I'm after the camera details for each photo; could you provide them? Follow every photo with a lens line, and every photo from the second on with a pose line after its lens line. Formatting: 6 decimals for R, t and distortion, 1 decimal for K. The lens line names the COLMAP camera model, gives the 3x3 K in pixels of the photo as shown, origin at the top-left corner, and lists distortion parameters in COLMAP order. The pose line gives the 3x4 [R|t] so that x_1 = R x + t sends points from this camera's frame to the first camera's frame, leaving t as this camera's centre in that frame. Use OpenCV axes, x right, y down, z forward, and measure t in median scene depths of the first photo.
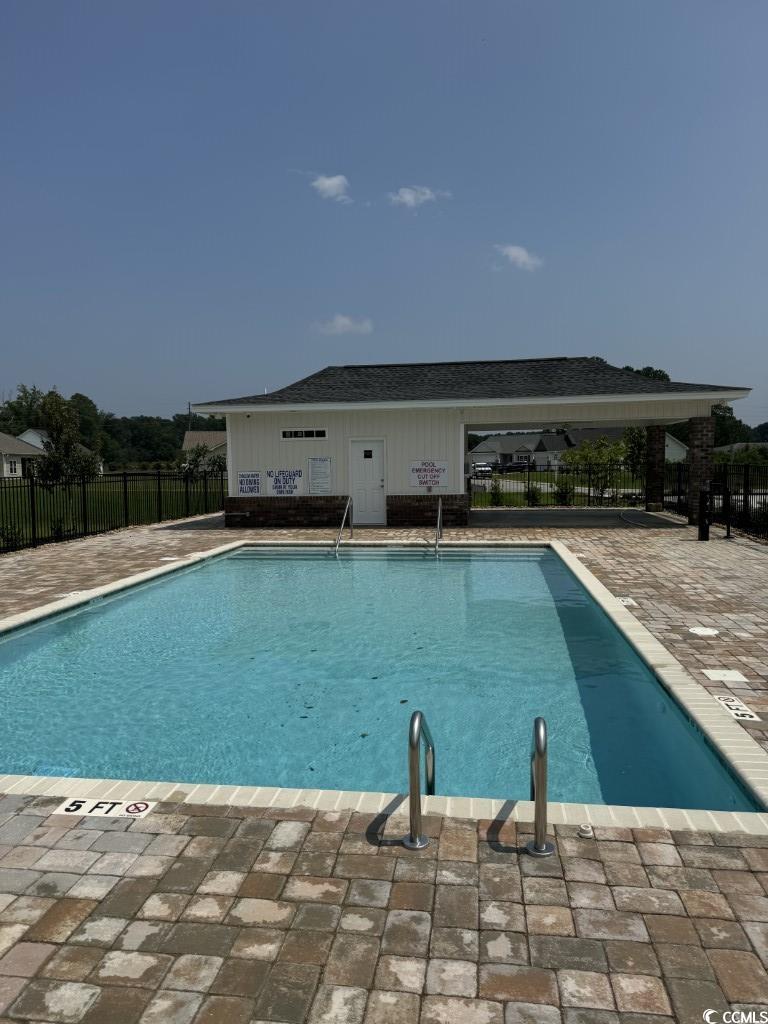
lens RADIAL K [[709.1, 0, 383.0], [0, 709.1, 513.9], [0, 0, 1]] dist [0.031900, -0.012354]
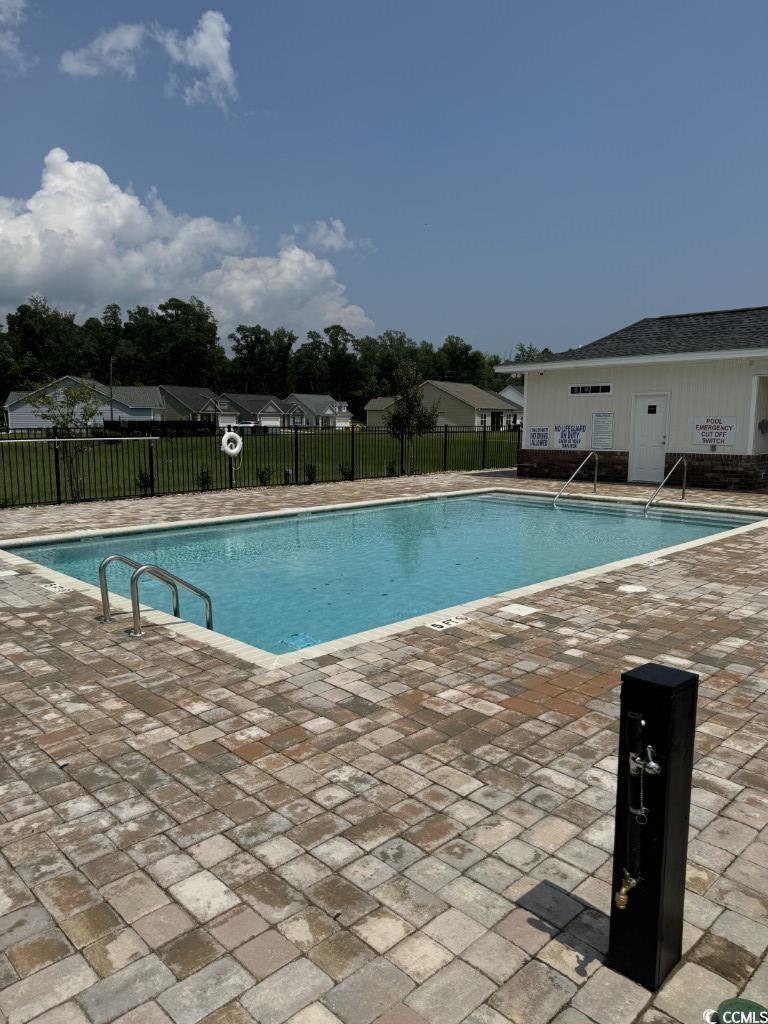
lens RADIAL K [[709.1, 0, 378.9], [0, 709.1, 513.0], [0, 0, 1]] dist [0.031900, -0.012354]
pose [[0.796300, 0.093457, -0.597639, 0.289666], [-0.056851, 0.995182, 0.079875, -0.000475], [0.602225, -0.029628, 0.797777, -0.005578]]
